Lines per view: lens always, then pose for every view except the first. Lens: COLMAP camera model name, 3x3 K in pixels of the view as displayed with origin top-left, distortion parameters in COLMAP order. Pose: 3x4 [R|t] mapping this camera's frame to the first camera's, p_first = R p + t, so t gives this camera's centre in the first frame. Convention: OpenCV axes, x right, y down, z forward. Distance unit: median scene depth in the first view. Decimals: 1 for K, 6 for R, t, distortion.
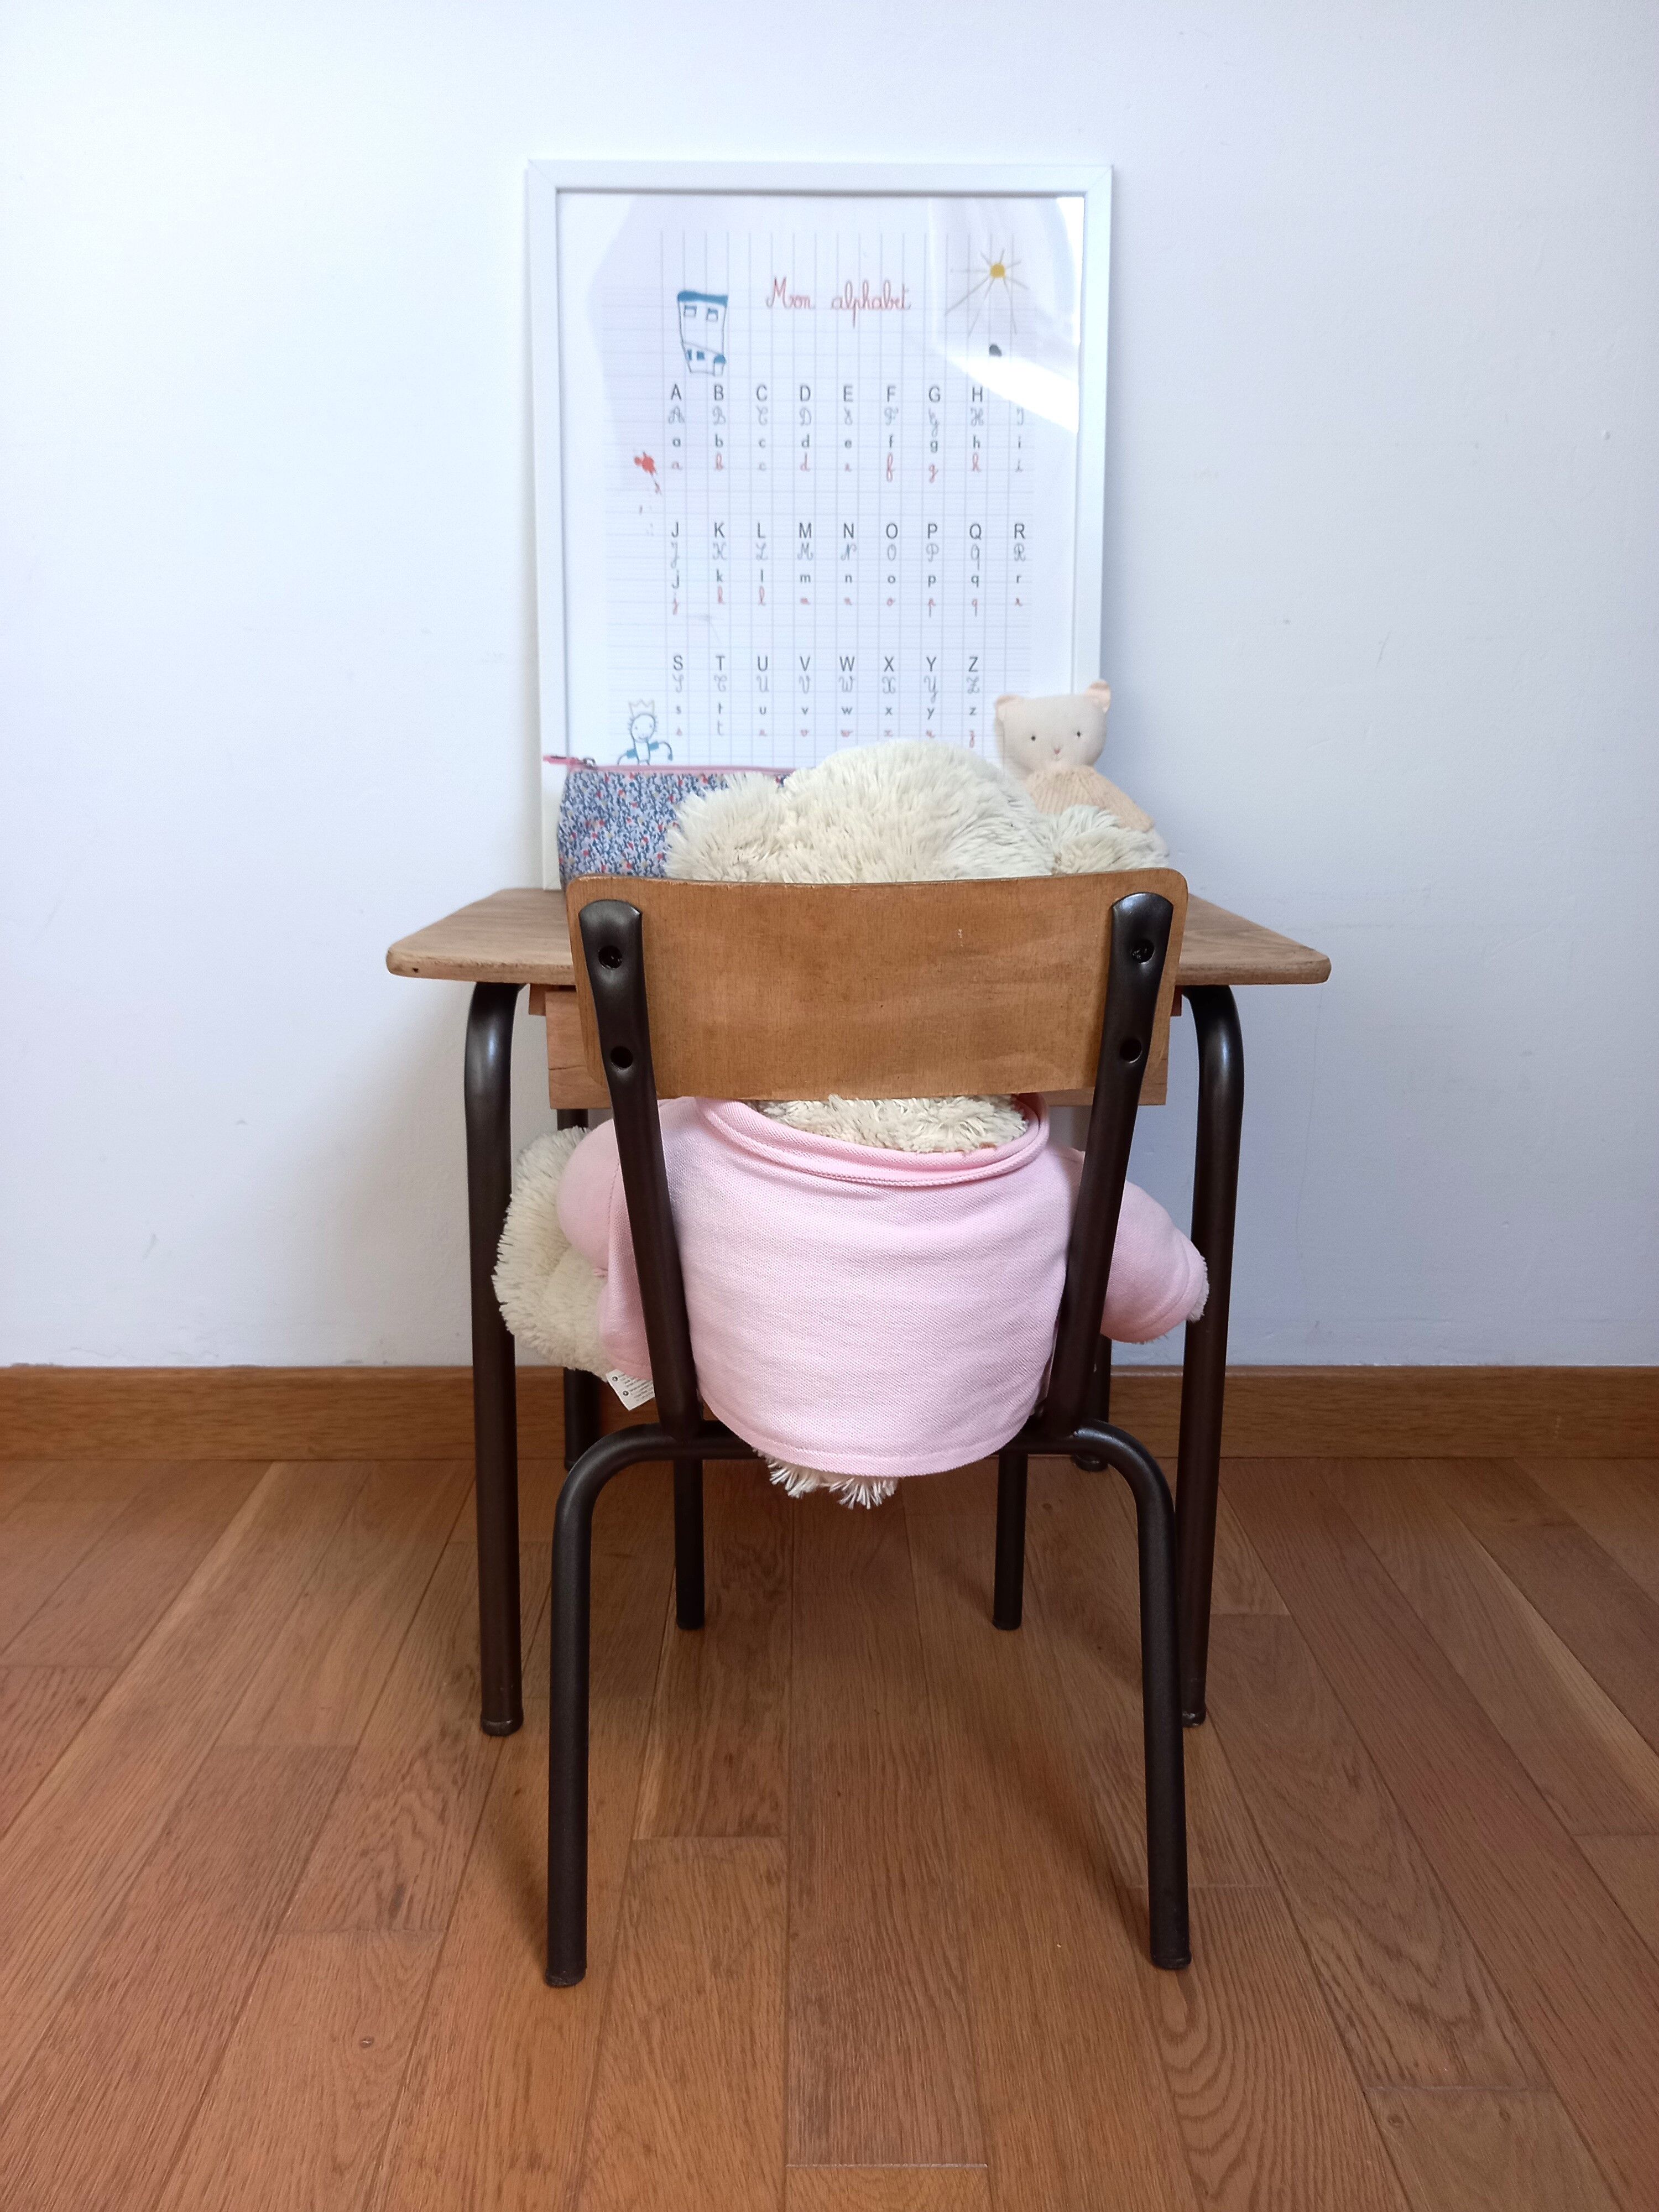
lens RADIAL K [[1626.9, 0, 824.7], [0, 1626.9, 1099.2], [0, 0, 1]] dist [0.034817, -0.039178]
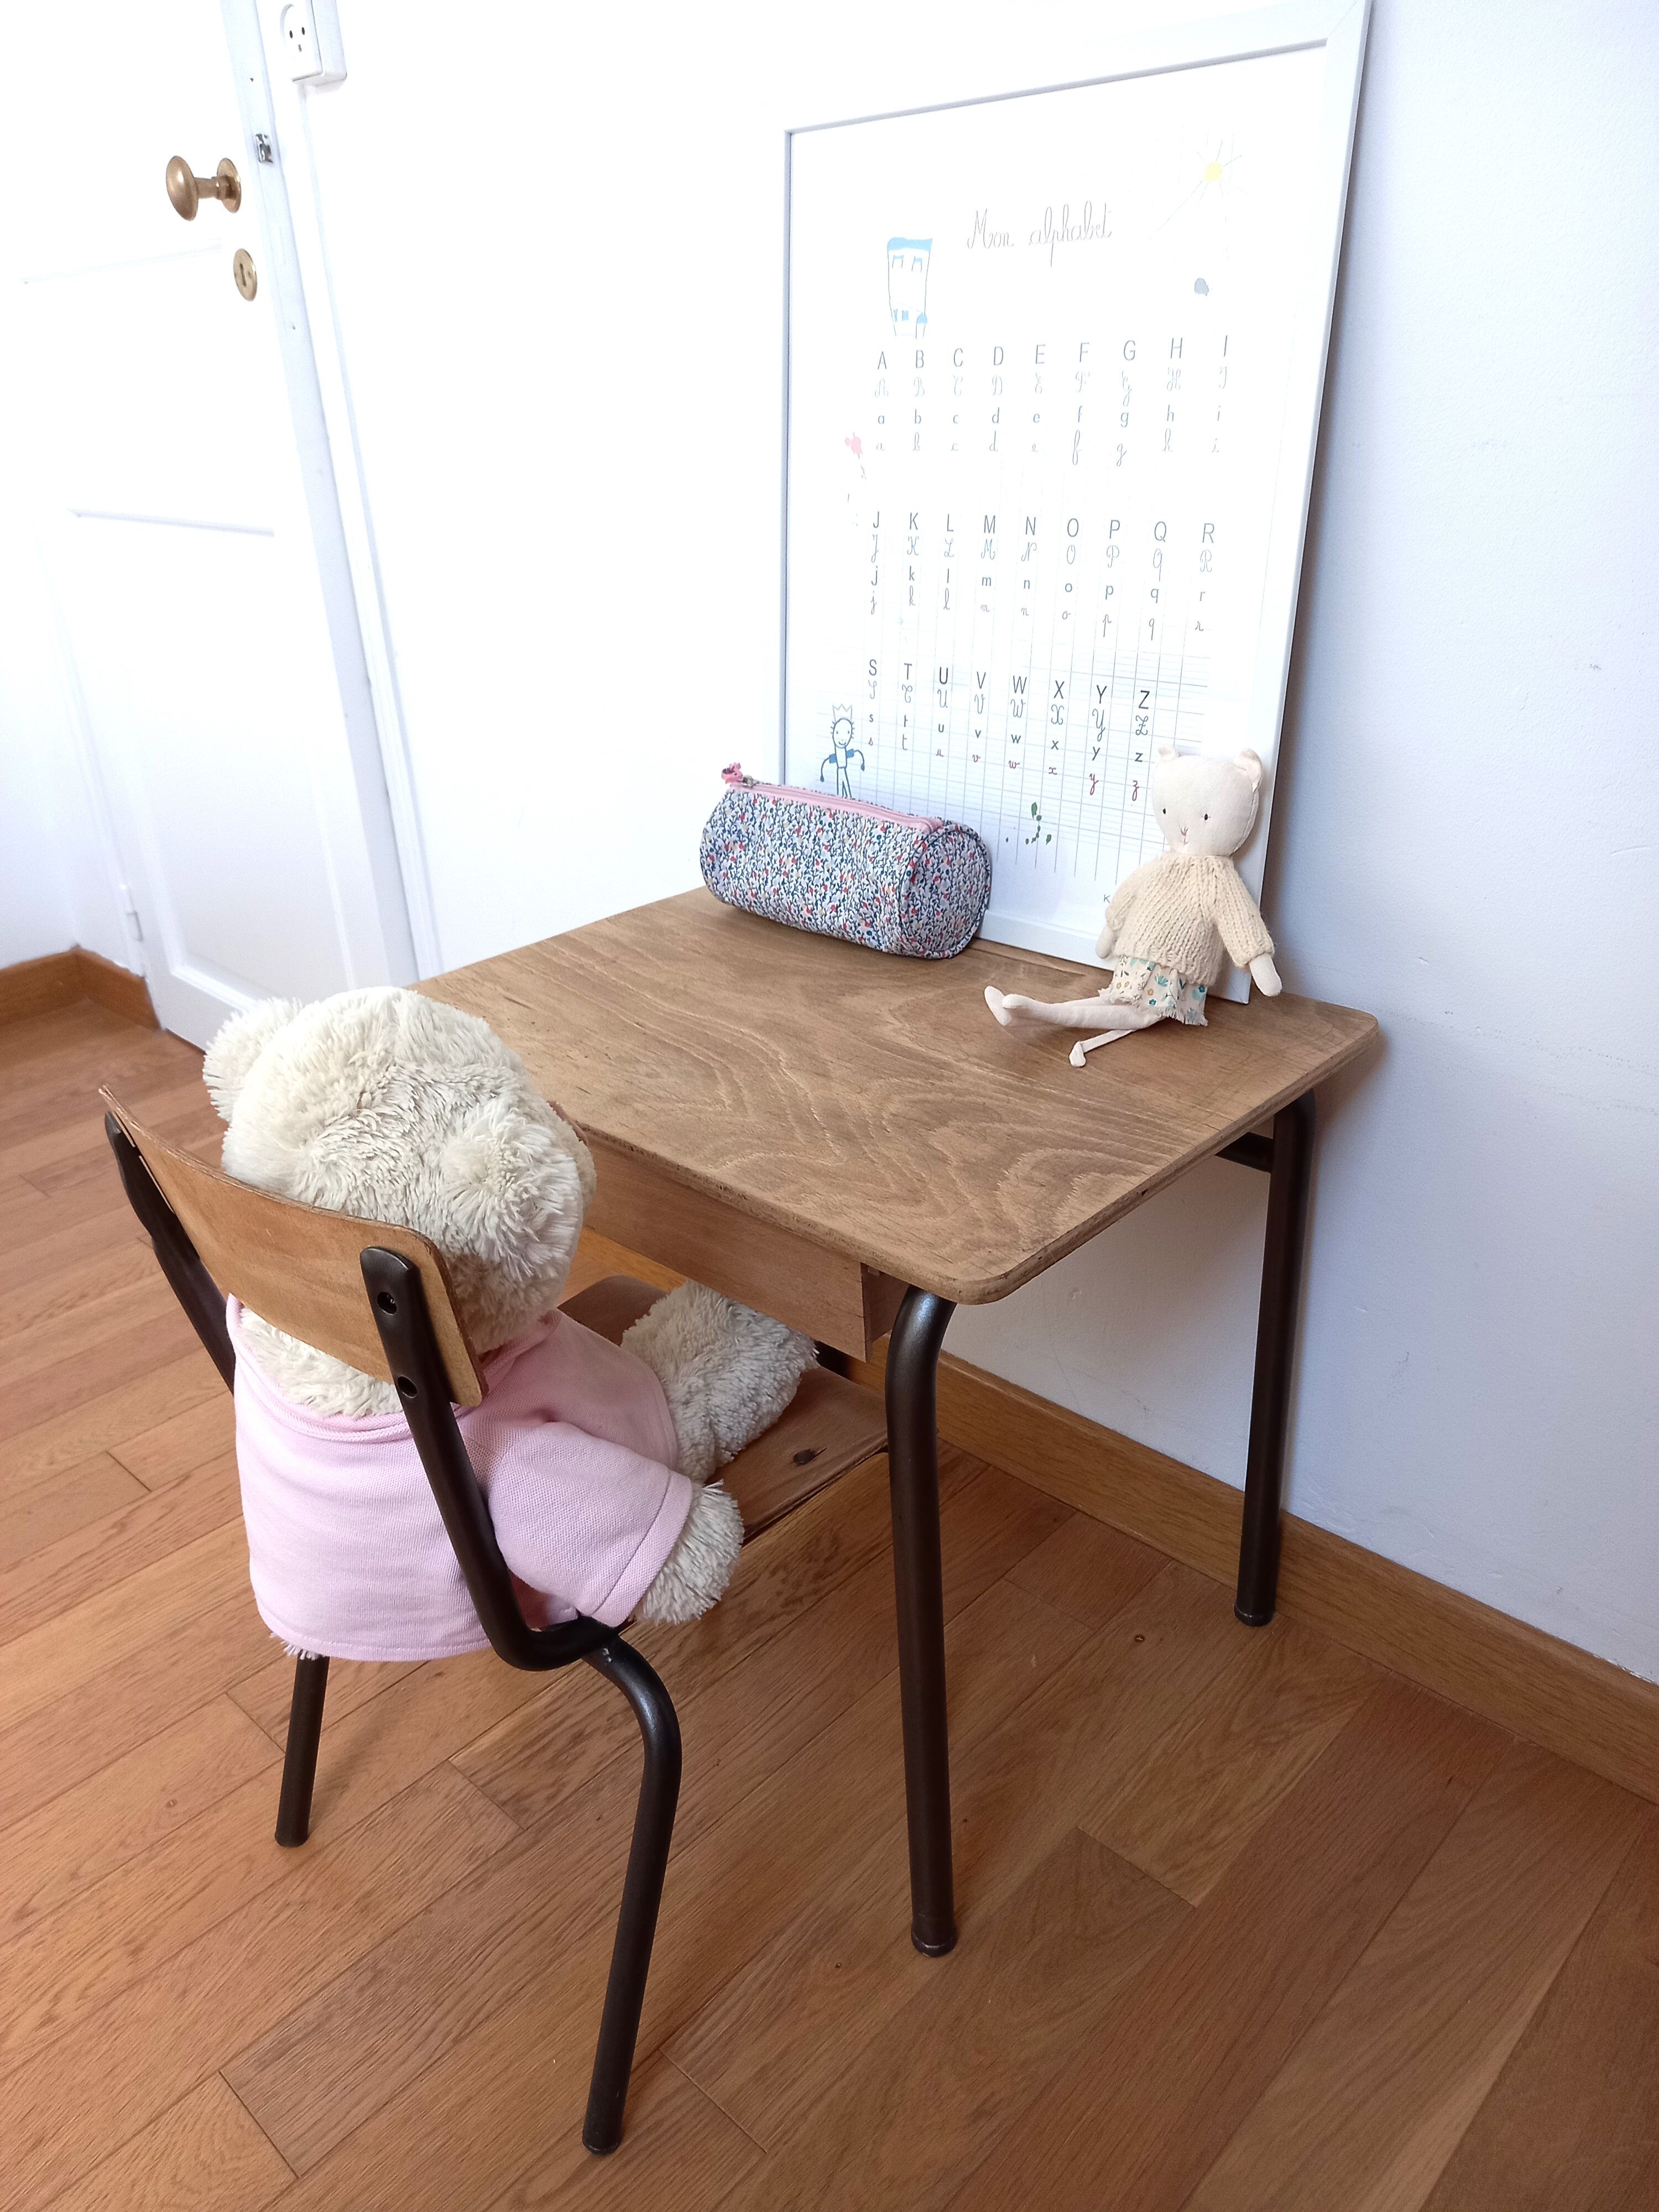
lens RADIAL K [[1626.9, 0, 824.1], [0, 1626.9, 1096.6], [0, 0, 1]] dist [0.034817, -0.039178]
pose [[0.713180, 0.259767, -0.651072, 0.690977], [-0.101341, 0.957253, 0.270919, -0.350557], [0.693617, -0.127234, 0.709019, 0.364621]]
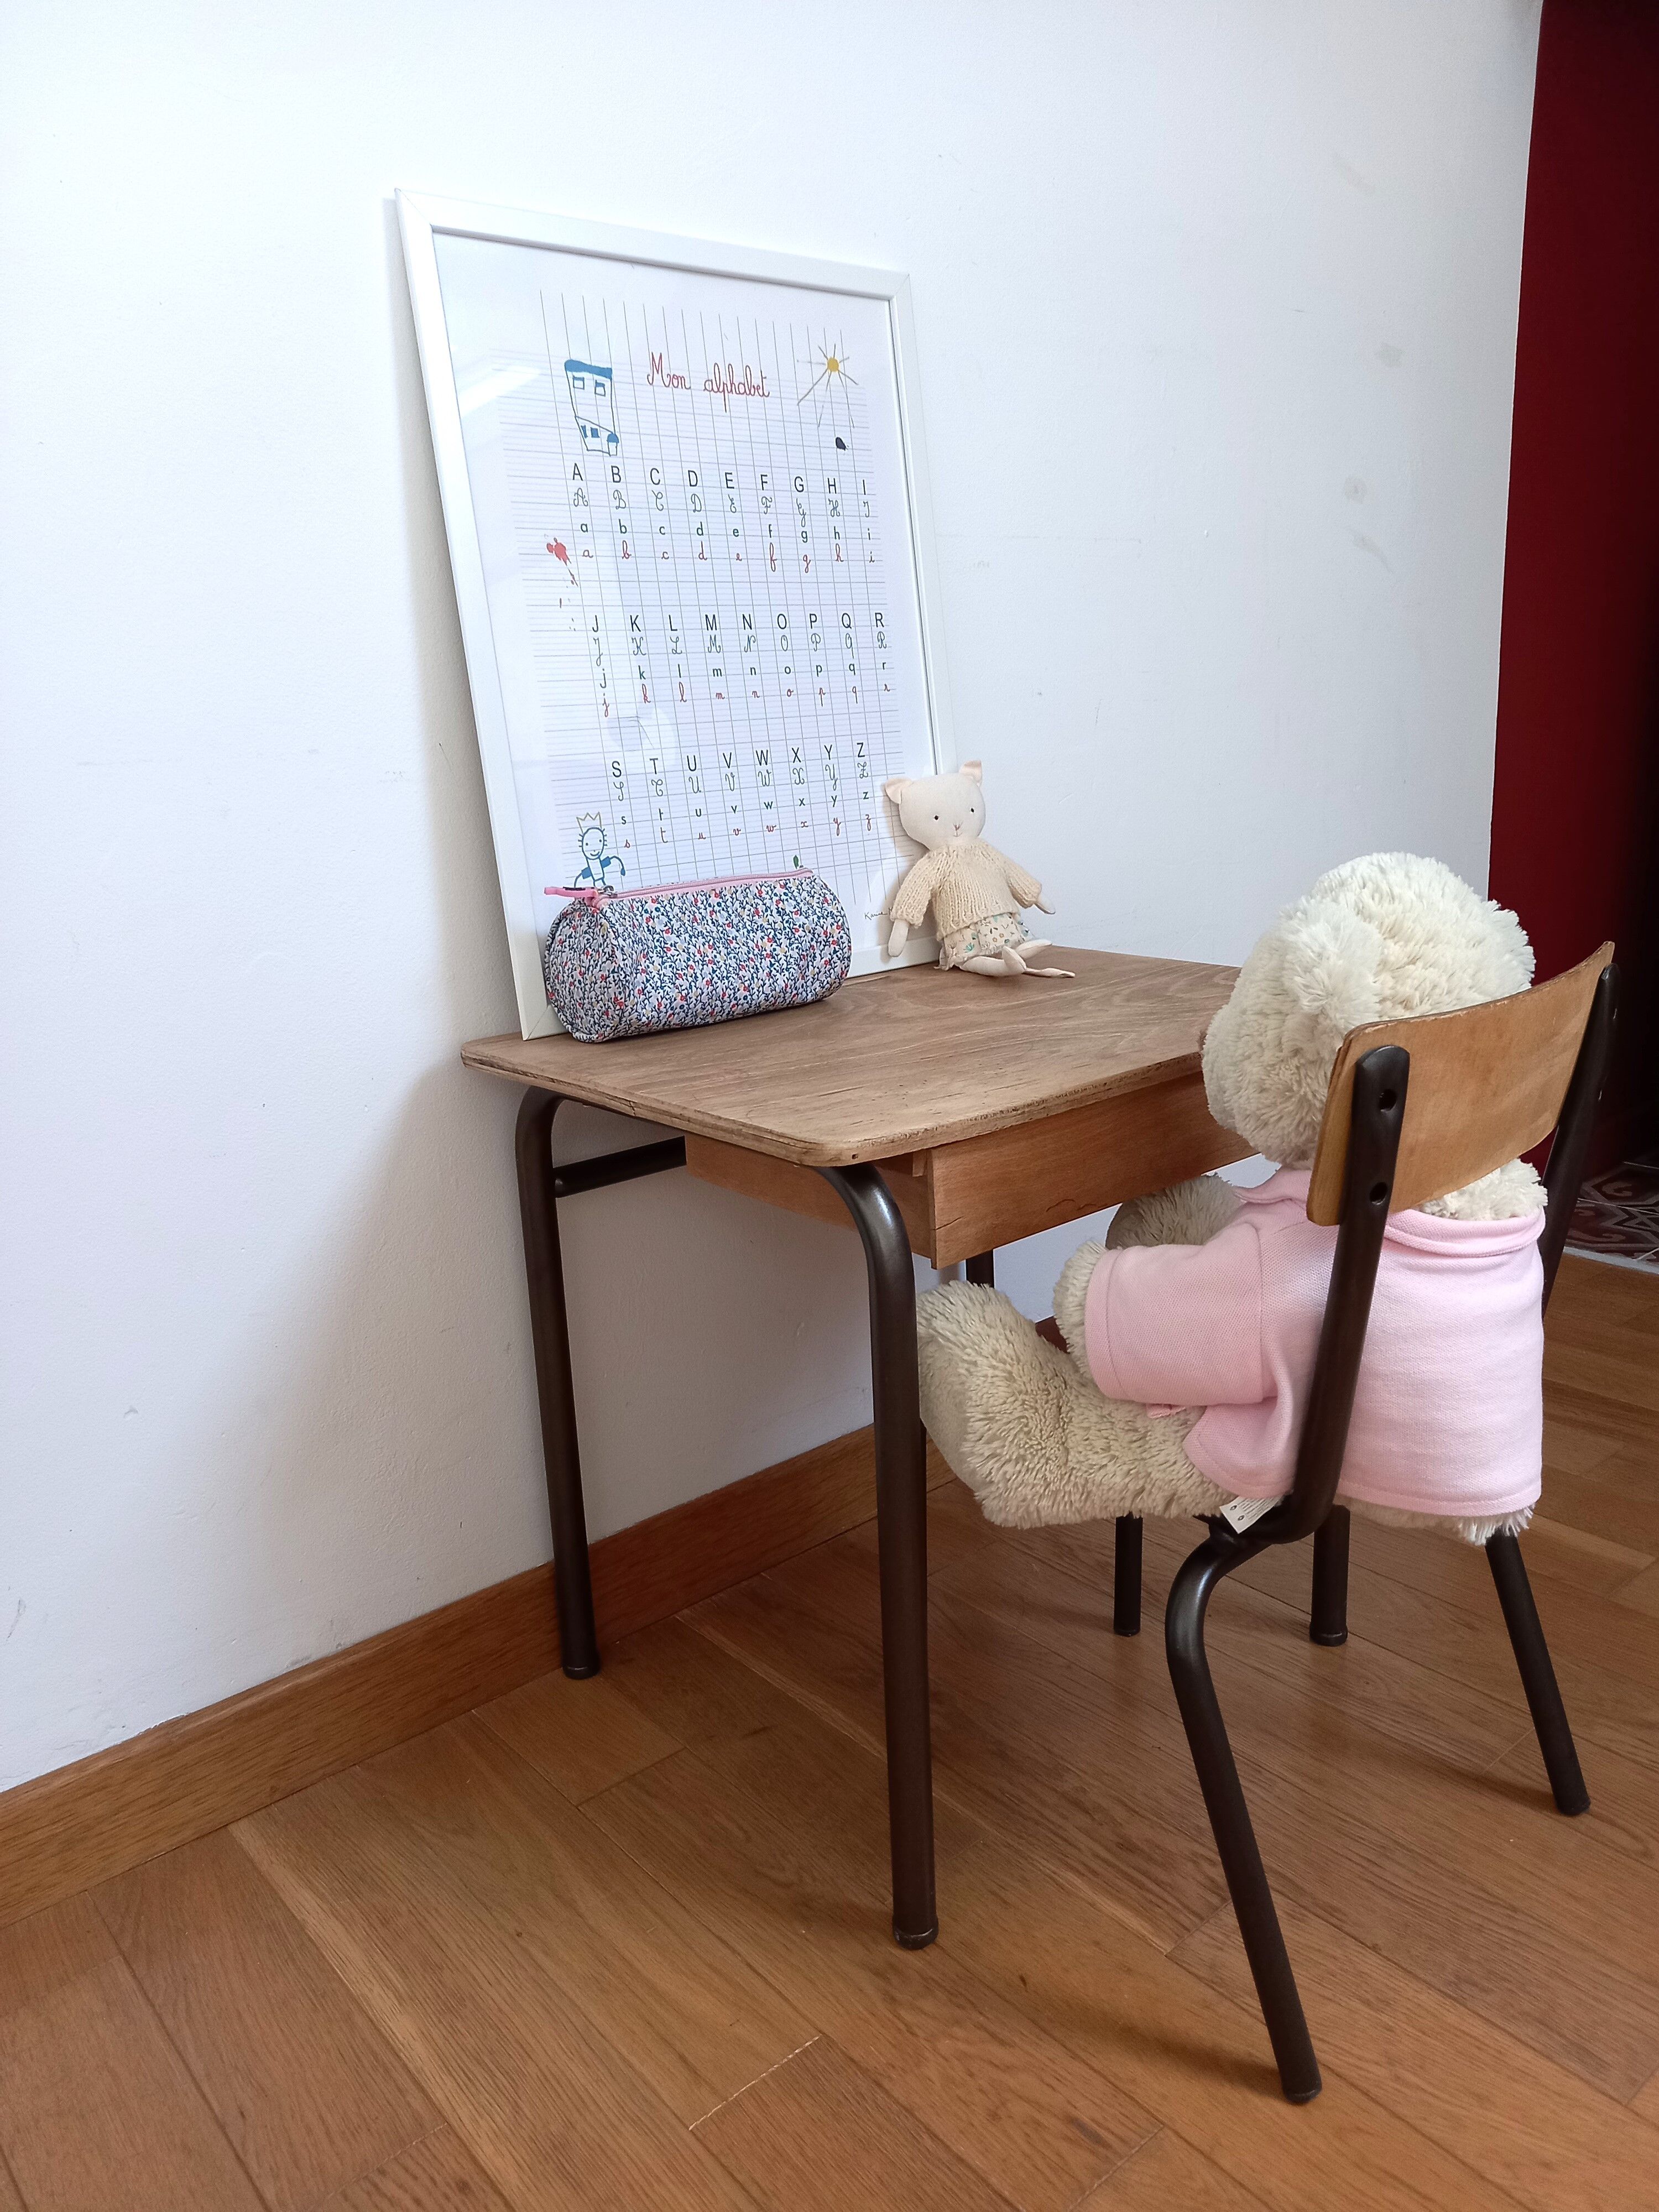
lens RADIAL K [[1626.9, 0, 817.9], [0, 1626.9, 1100.2], [0, 0, 1]] dist [0.034817, -0.039178]
pose [[0.773997, -0.193594, 0.602868, -0.728719], [0.190270, 0.979221, 0.070170, -0.160578], [-0.603925, 0.060397, 0.794749, 0.274865]]
